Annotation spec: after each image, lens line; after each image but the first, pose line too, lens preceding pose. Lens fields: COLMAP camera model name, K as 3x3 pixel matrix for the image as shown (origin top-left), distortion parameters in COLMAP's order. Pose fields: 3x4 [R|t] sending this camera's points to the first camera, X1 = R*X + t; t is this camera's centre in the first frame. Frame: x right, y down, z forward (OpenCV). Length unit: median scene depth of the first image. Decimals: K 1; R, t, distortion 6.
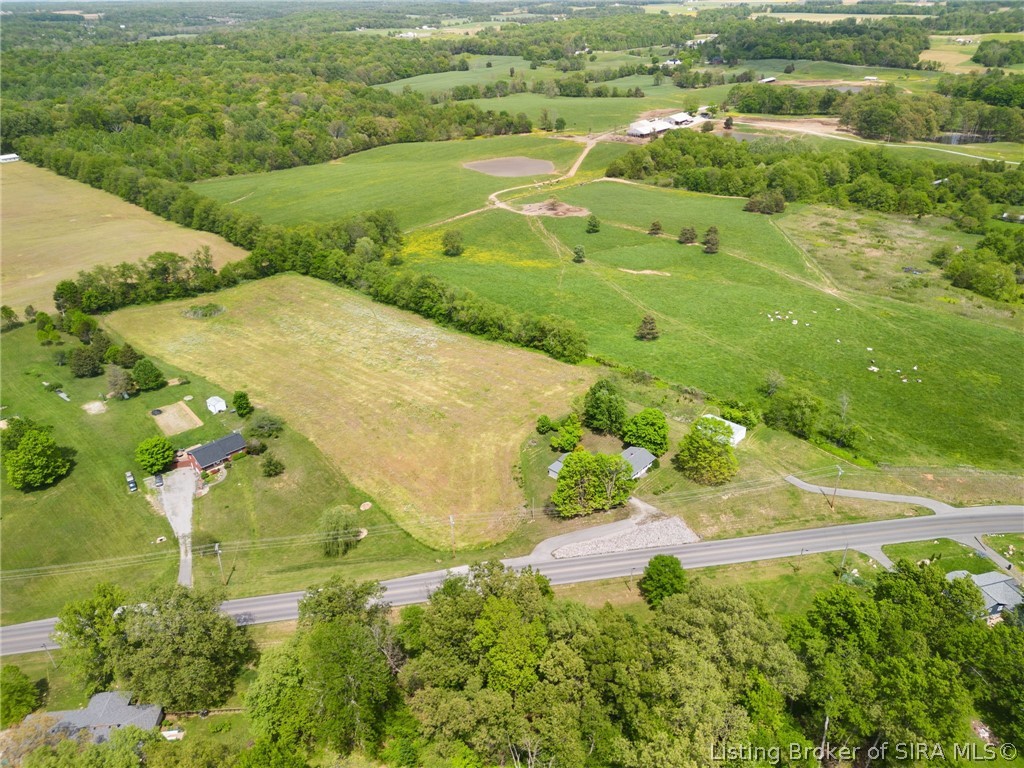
lens RADIAL K [[720.4, 0, 512.0], [0, 720.4, 384.0], [0, 0, 1]] dist [0.090516, -0.095143]
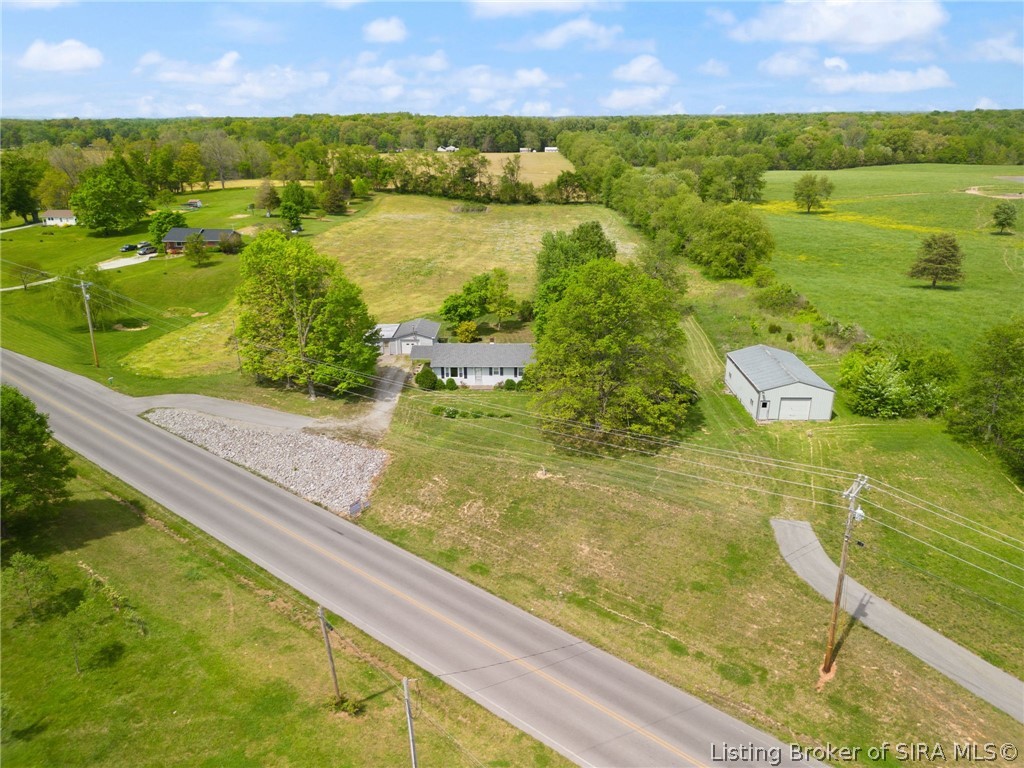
lens RADIAL K [[720.4, 0, 512.0], [0, 720.4, 384.0], [0, 0, 1]] dist [0.090516, -0.095143]
pose [[0.671532, 0.272091, -0.689211, 0.381601], [-0.361120, 0.932378, 0.016234, 0.089043], [0.647022, 0.237986, 0.724379, 0.566039]]
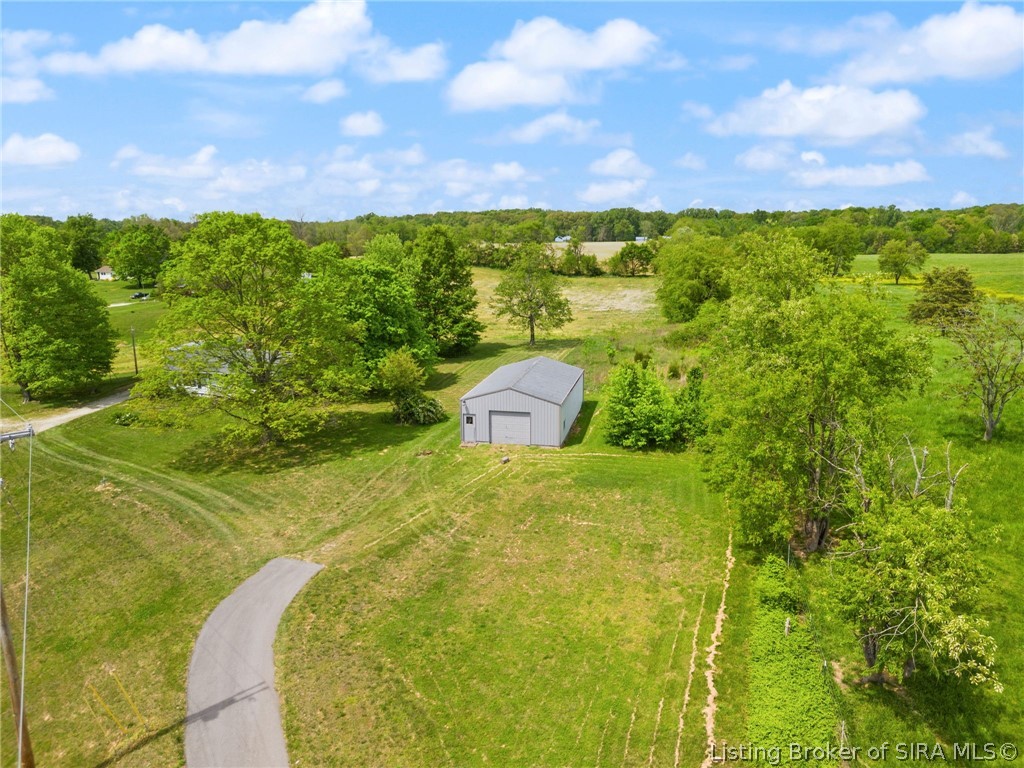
lens RADIAL K [[720.4, 0, 512.0], [0, 720.4, 384.0], [0, 0, 1]] dist [0.090516, -0.095143]
pose [[0.503295, 0.202355, -0.840087, 0.426641], [-0.411066, 0.911212, -0.026781, 0.057031], [0.760078, 0.358810, 0.541790, 0.733692]]
